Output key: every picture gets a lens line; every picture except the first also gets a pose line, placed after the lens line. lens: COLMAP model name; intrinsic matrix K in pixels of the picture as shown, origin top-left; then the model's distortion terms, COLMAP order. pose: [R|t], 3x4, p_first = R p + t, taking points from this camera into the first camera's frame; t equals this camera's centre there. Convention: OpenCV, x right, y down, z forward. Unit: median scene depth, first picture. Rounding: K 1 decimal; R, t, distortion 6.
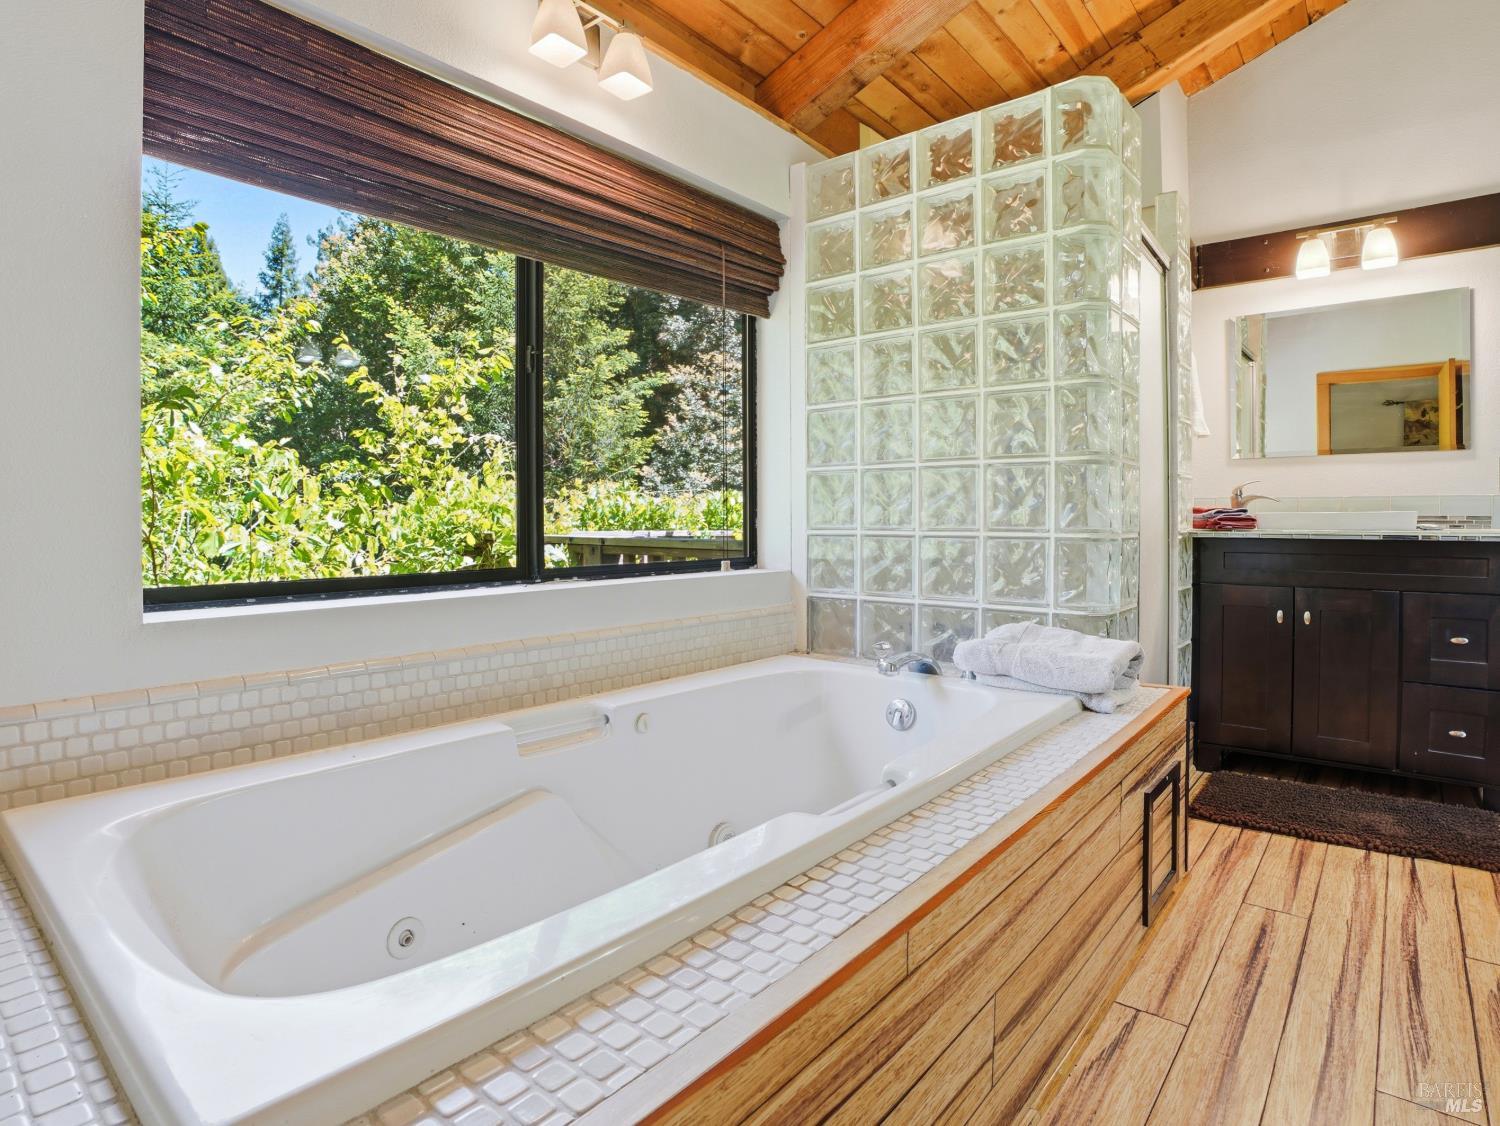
lens RADIAL K [[798.3, 0, 760.7], [0, 798.3, 561.2], [0, 0, 1]] dist [-0.071065, 0.019026]
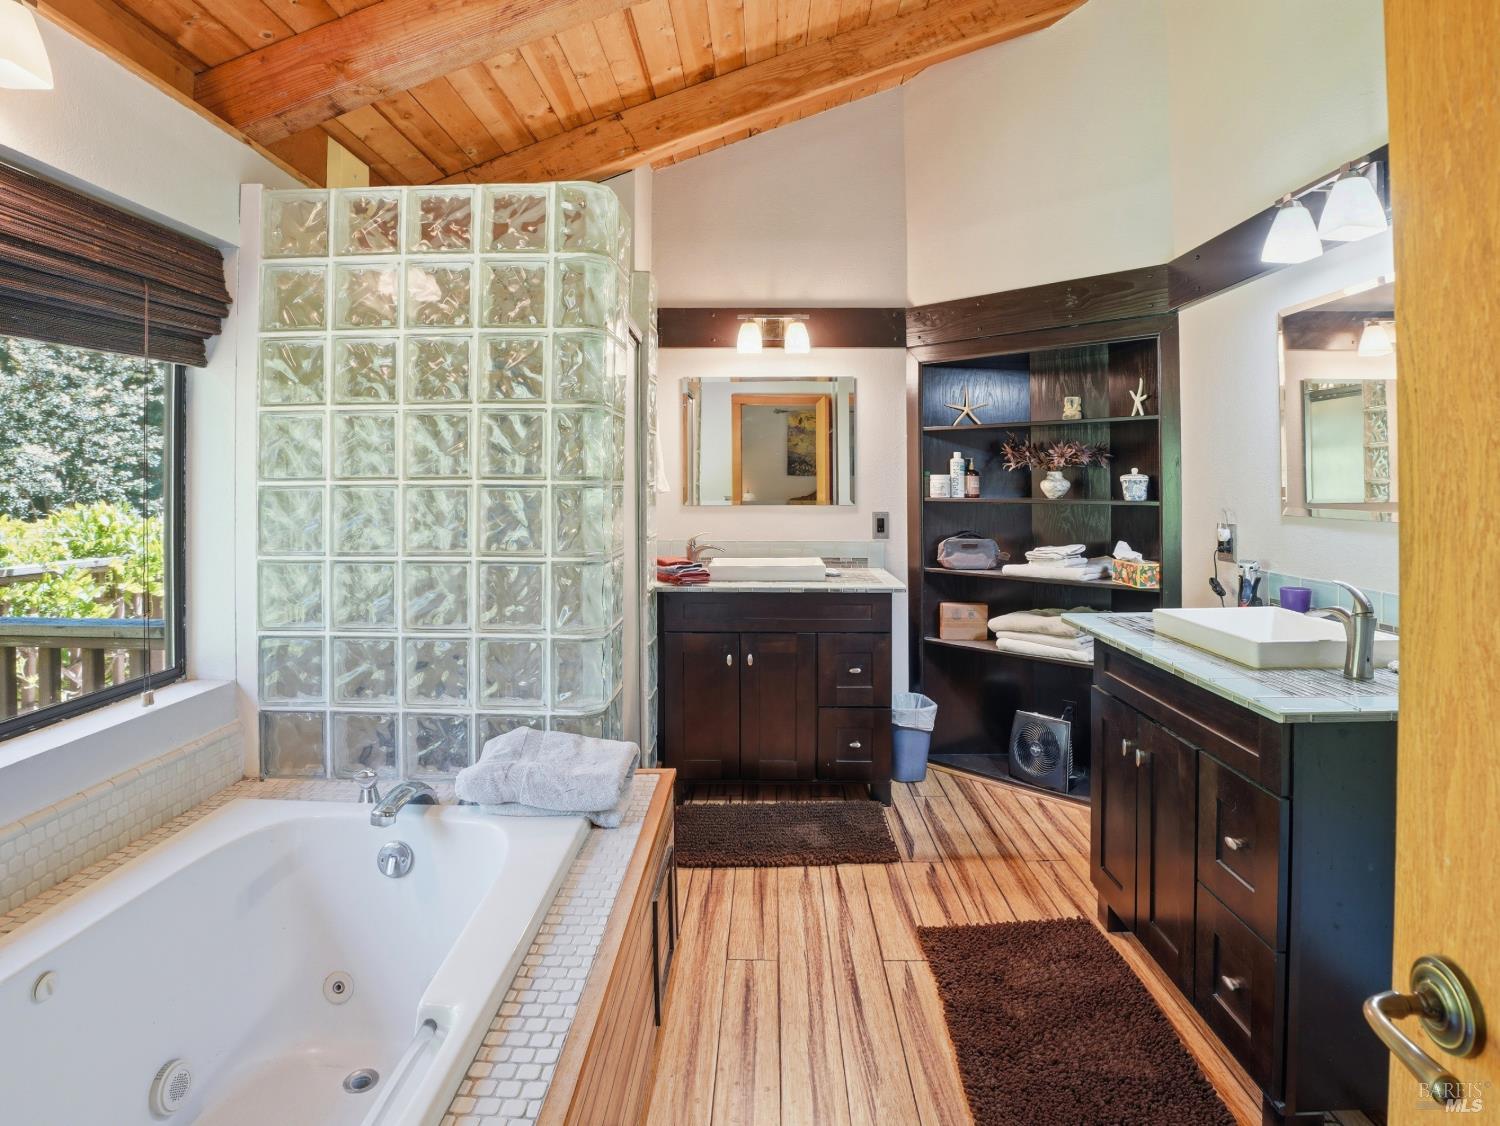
lens RADIAL K [[831.0, 0, 753.8], [0, 831.0, 503.7], [0, 0, 1]] dist [-0.076722, 0.023313]
pose [[0.785272, 0.004479, 0.619134, -0.059615], [0.012420, 0.999659, -0.022984, -0.151827], [-0.619026, 0.025739, 0.784949, 0.030531]]
